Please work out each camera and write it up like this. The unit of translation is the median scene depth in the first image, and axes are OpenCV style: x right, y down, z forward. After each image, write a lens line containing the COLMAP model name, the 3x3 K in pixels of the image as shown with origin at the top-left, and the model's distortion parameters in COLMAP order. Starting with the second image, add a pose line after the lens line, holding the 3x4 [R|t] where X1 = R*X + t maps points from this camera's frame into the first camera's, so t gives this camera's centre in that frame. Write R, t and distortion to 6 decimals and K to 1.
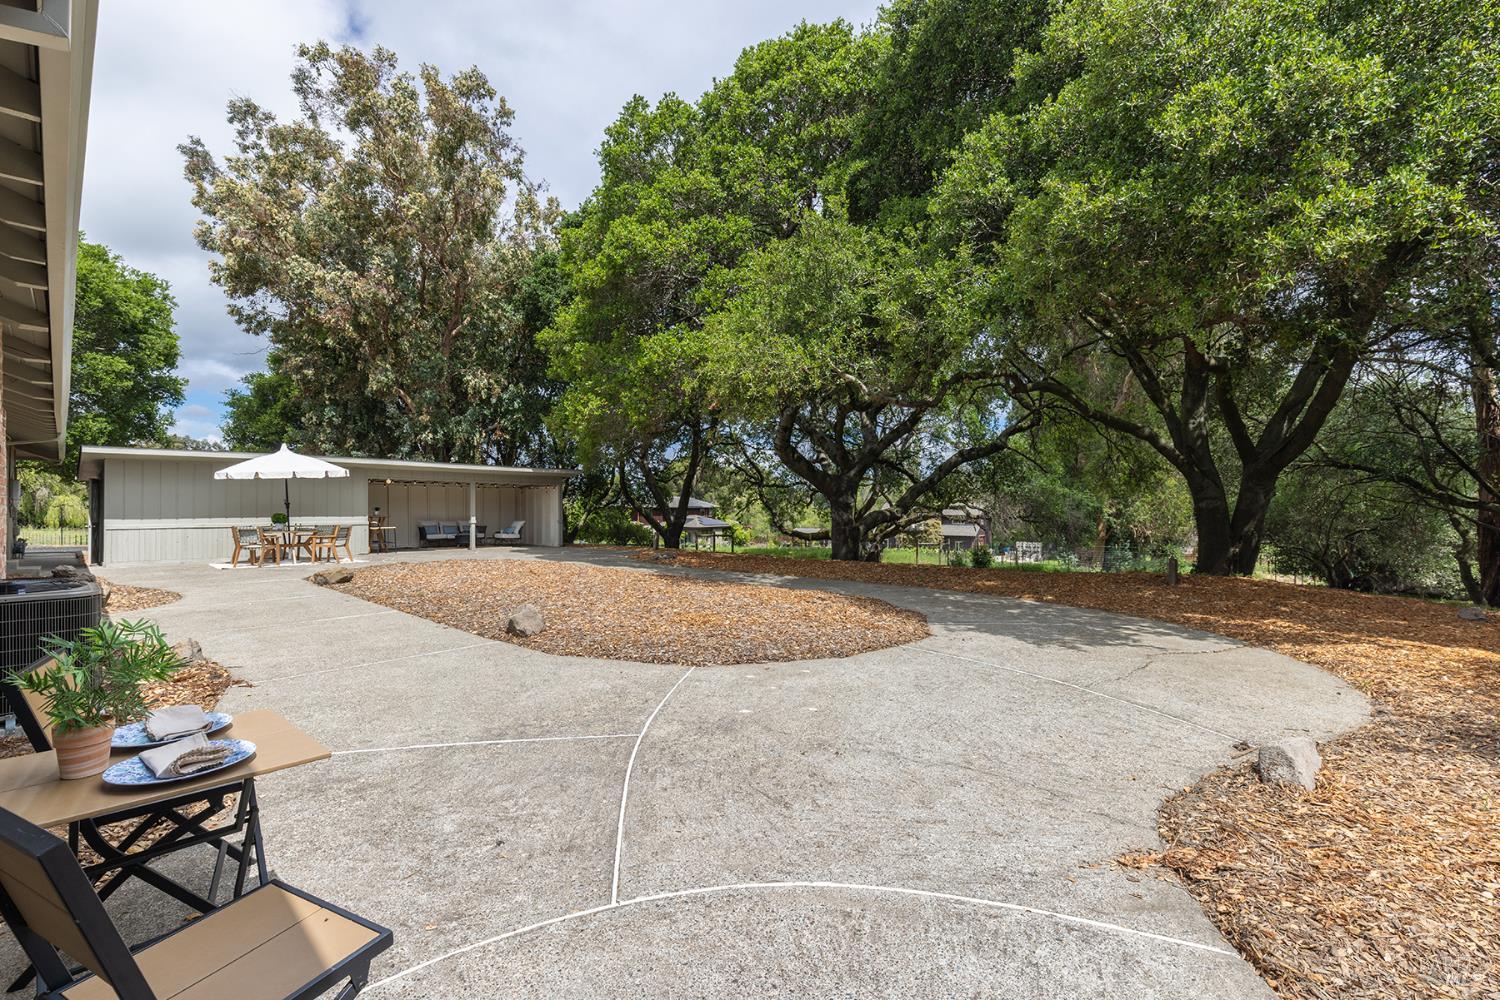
lens RADIAL K [[675.7, 0, 757.2], [0, 675.7, 507.9], [0, 0, 1]] dist [0.000460, 0.000140]
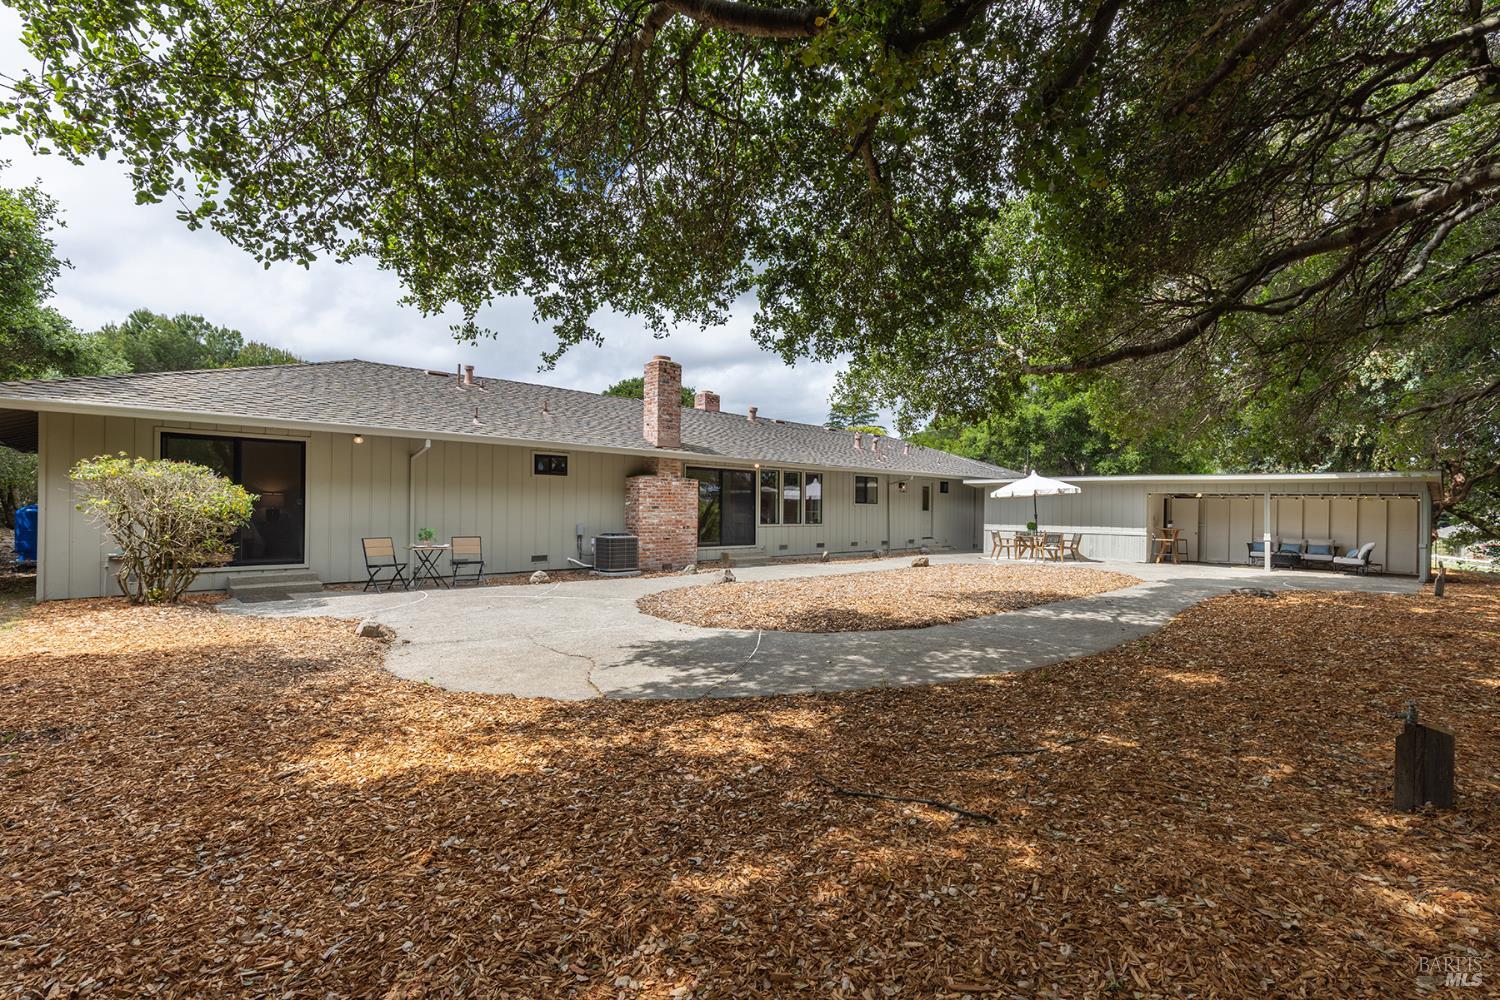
lens RADIAL K [[675.7, 0, 757.2], [0, 675.7, 507.9], [0, 0, 1]] dist [0.000460, 0.000140]
pose [[-0.019074, -0.003818, -0.999811, 0.431361], [-0.018706, 0.999819, -0.003461, -0.004065], [0.999643, 0.018637, -0.019142, 0.330478]]
